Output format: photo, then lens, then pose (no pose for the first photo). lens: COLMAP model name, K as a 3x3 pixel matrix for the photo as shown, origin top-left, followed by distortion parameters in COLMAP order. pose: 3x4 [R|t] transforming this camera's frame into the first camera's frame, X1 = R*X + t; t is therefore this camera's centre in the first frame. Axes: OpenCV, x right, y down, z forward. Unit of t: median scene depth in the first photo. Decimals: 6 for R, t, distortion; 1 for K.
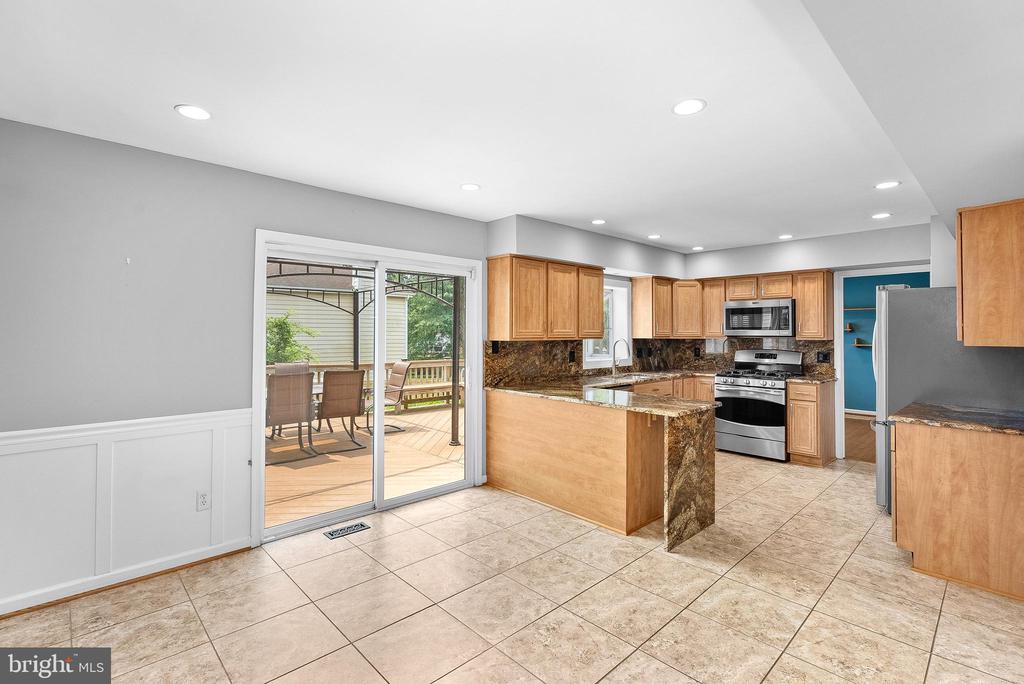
lens RADIAL K [[470.7, 0, 517.3], [0, 470.7, 326.0], [0, 0, 1]] dist [0.000061, 0.000124]
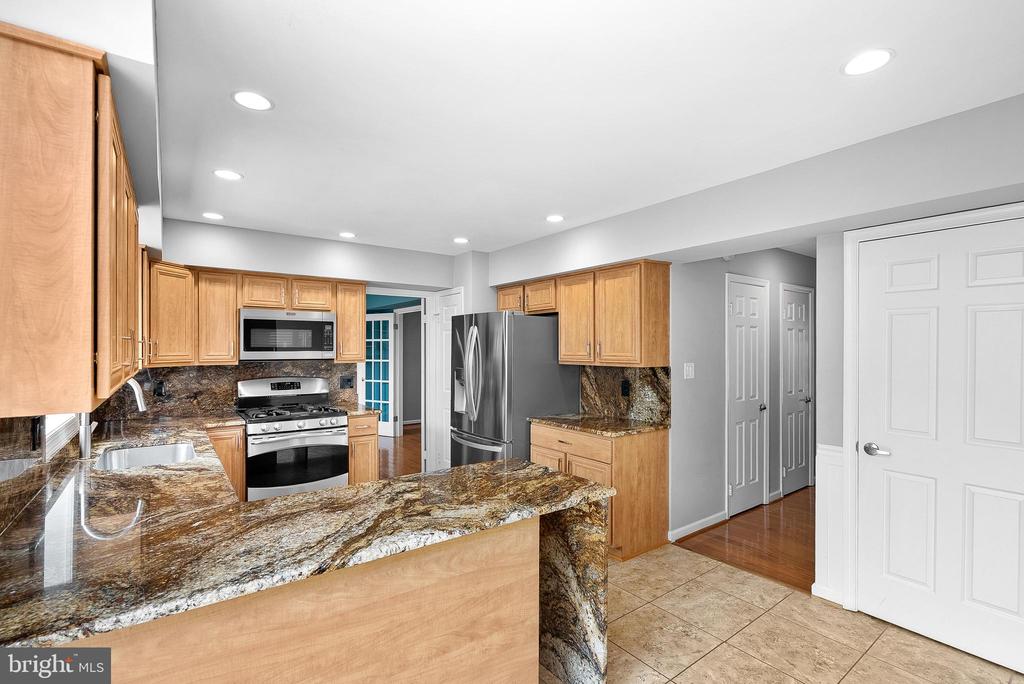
lens RADIAL K [[469.8, 0, 512.0], [0, 469.8, 349.9], [0, 0, 1]] dist [-0.001509, 0.000384]
pose [[0.123089, -0.005278, 0.992382, -0.214492], [-0.014995, 0.999862, 0.007177, -0.005132], [-0.992282, -0.015764, 0.122993, 0.712404]]
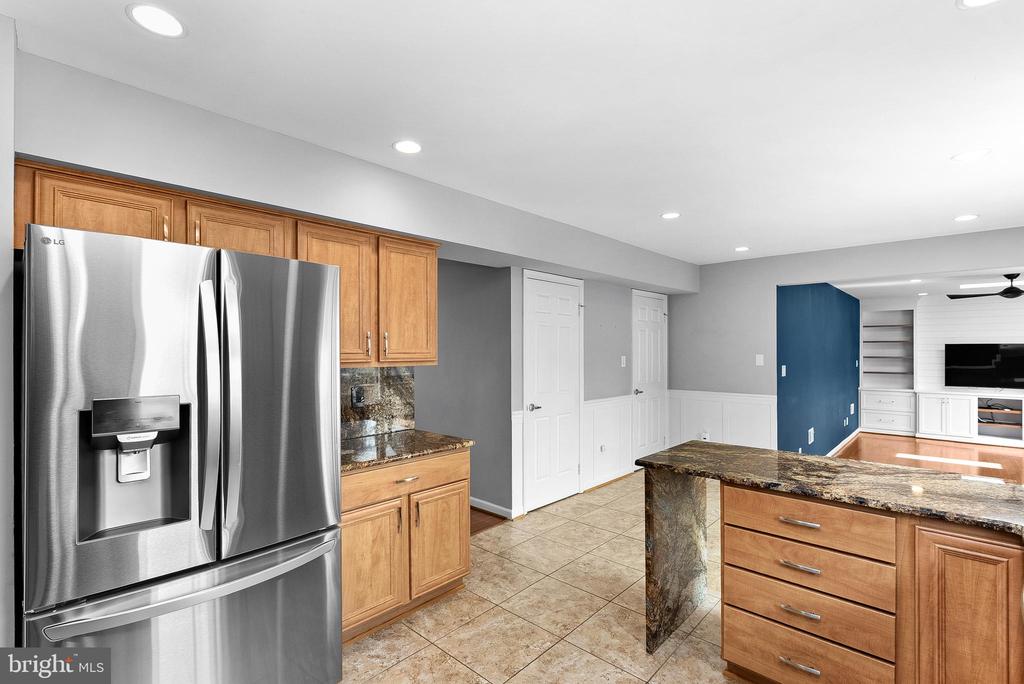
lens RADIAL K [[471.2, 0, 512.4], [0, 471.2, 348.1], [0, 0, 1]] dist [-0.000916, -0.000206]
pose [[-0.998204, 0.000351, -0.059901, 0.498210], [0.001563, 0.999795, -0.020182, 0.014721], [0.059882, -0.020240, -0.998000, 1.274724]]
